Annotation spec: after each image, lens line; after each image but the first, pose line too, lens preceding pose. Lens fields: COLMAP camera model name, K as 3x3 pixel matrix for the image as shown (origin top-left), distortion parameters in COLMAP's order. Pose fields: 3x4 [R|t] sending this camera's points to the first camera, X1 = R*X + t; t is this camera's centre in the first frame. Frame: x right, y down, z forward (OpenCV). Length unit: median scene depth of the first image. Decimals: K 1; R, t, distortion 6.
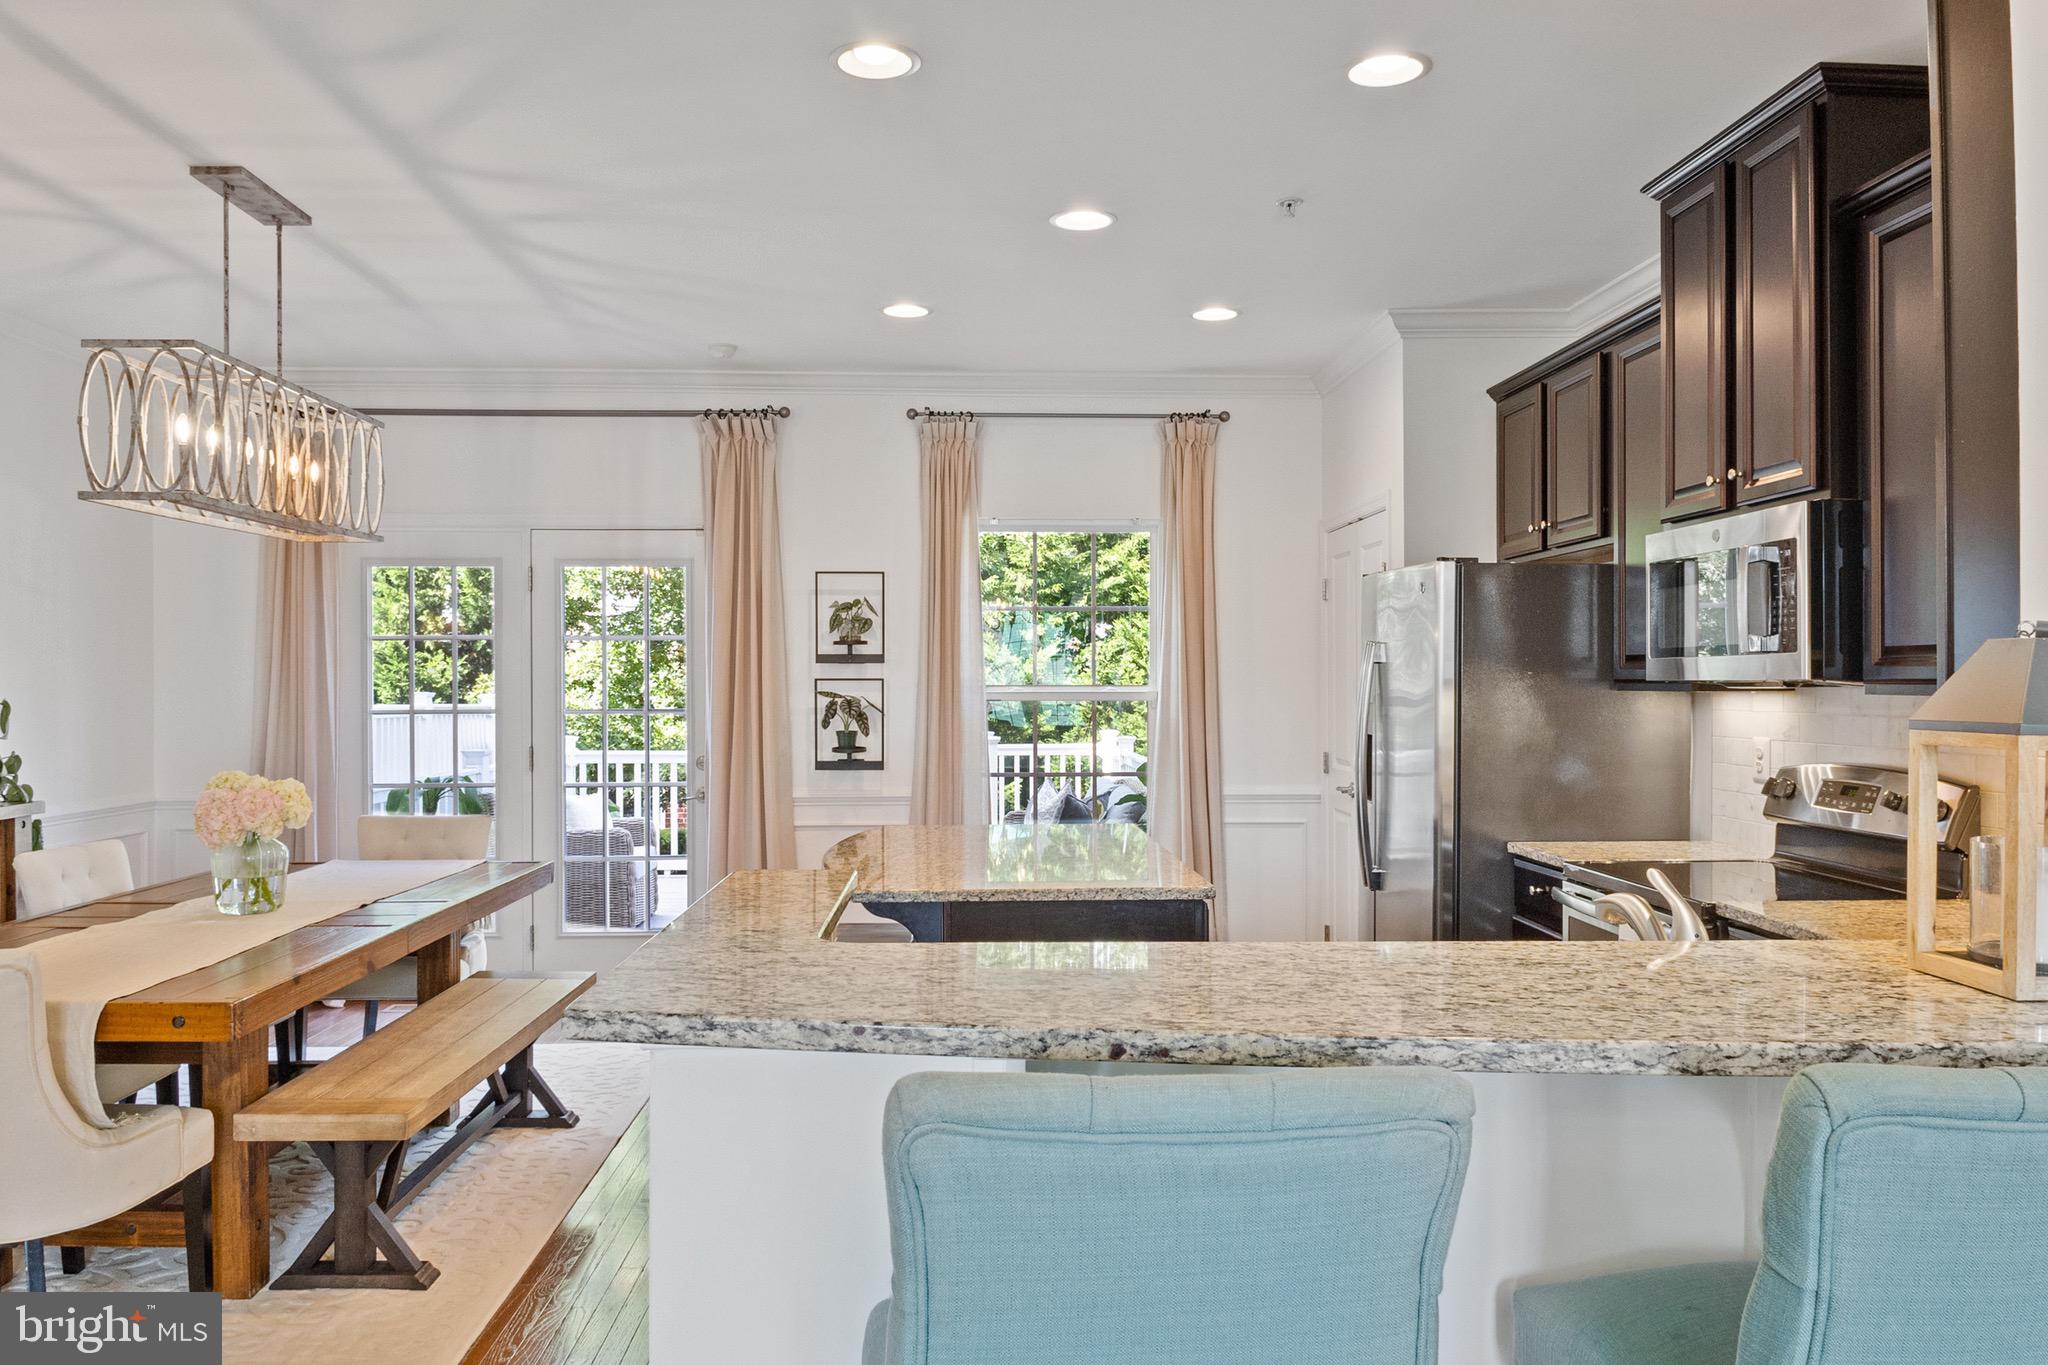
lens RADIAL K [[1466.8, 0, 1033.8], [0, 1466.8, 686.9], [0, 0, 1]] dist [0.023333, -0.057152]
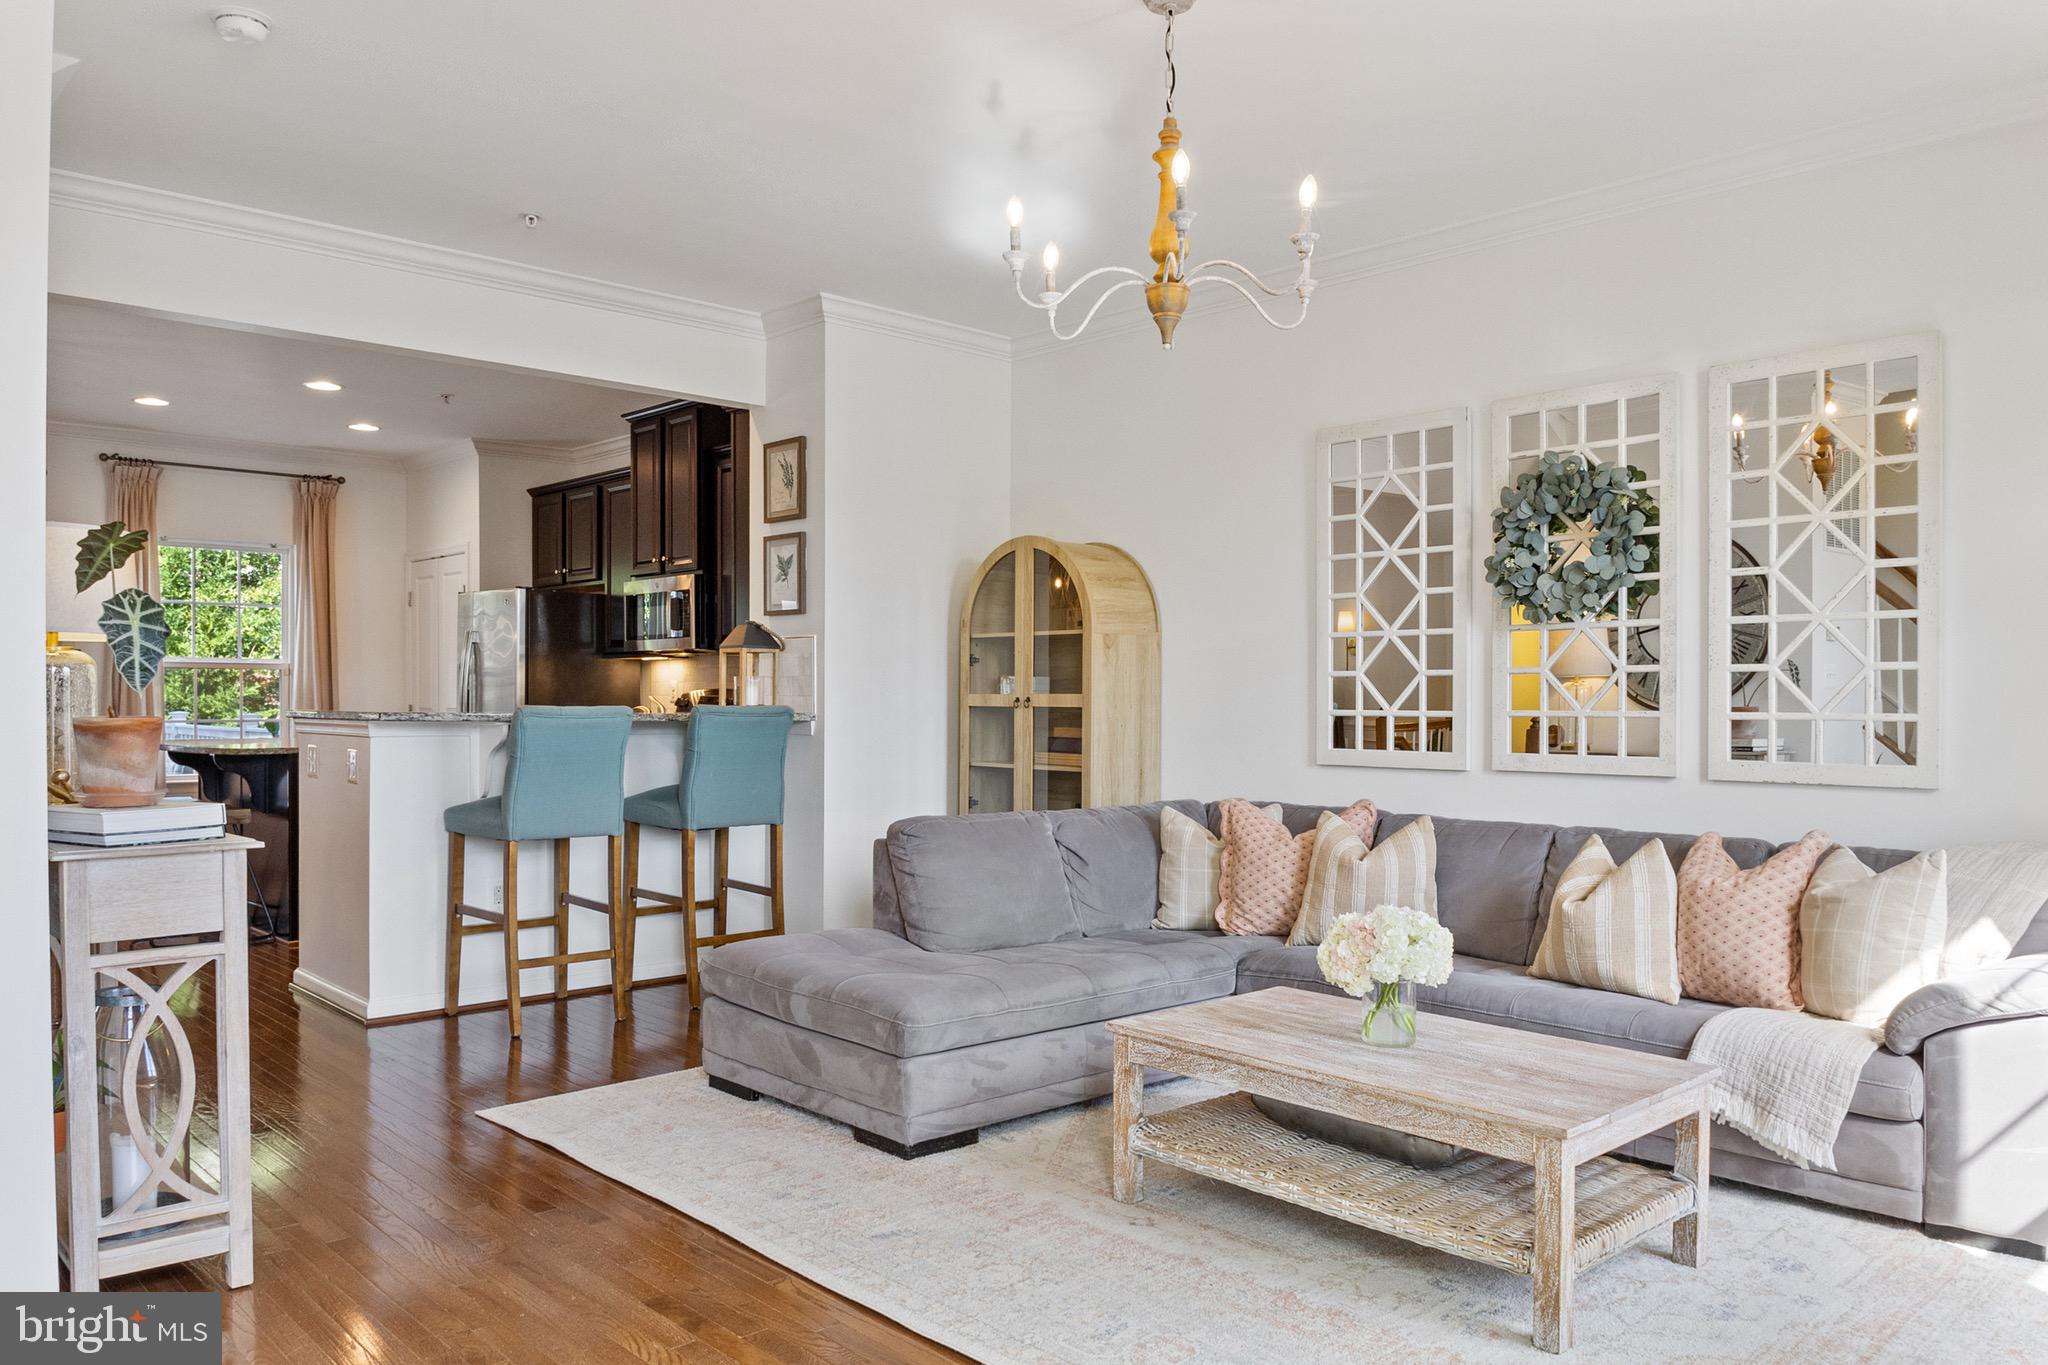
lens RADIAL K [[1466.8, 0, 973.0], [0, 1466.8, 689.2], [0, 0, 1]] dist [0.023333, -0.057152]
pose [[0.778028, 0.003491, 0.628220, -0.501755], [-0.001207, 0.999991, -0.004061, 0.056177], [-0.628228, 0.002401, 0.778025, -0.923607]]
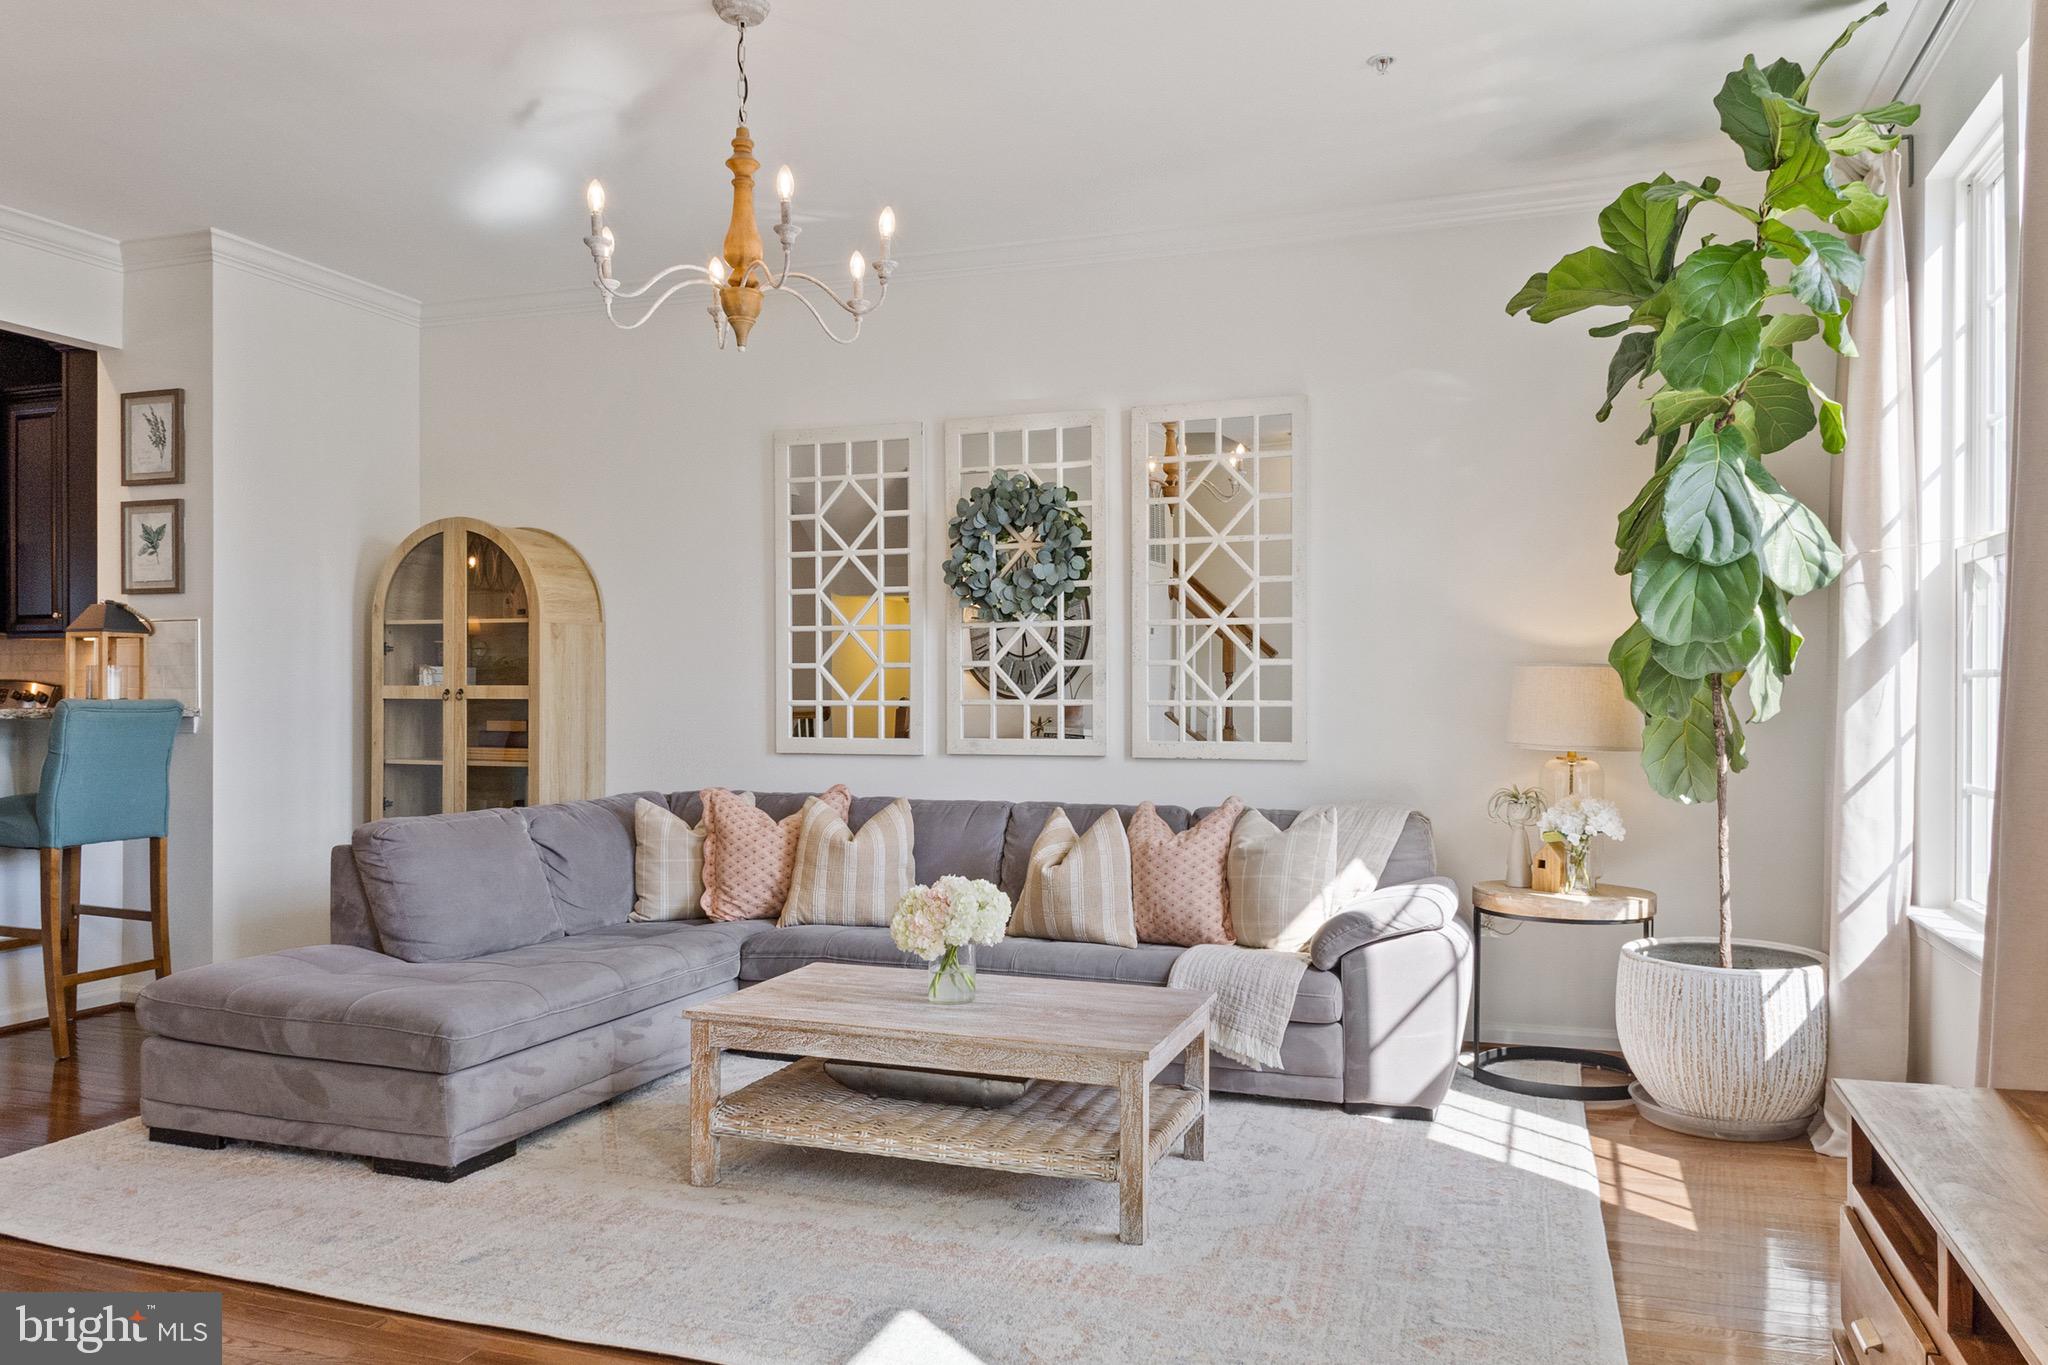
lens RADIAL K [[1466.8, 0, 1034.3], [0, 1466.8, 671.7], [0, 0, 1]] dist [0.023333, -0.057152]
pose [[0.396976, 0.009466, 0.917780, -0.571259], [0.000098, 0.999946, -0.010356, 0.056256], [-0.917829, 0.004201, 0.396953, -0.871825]]
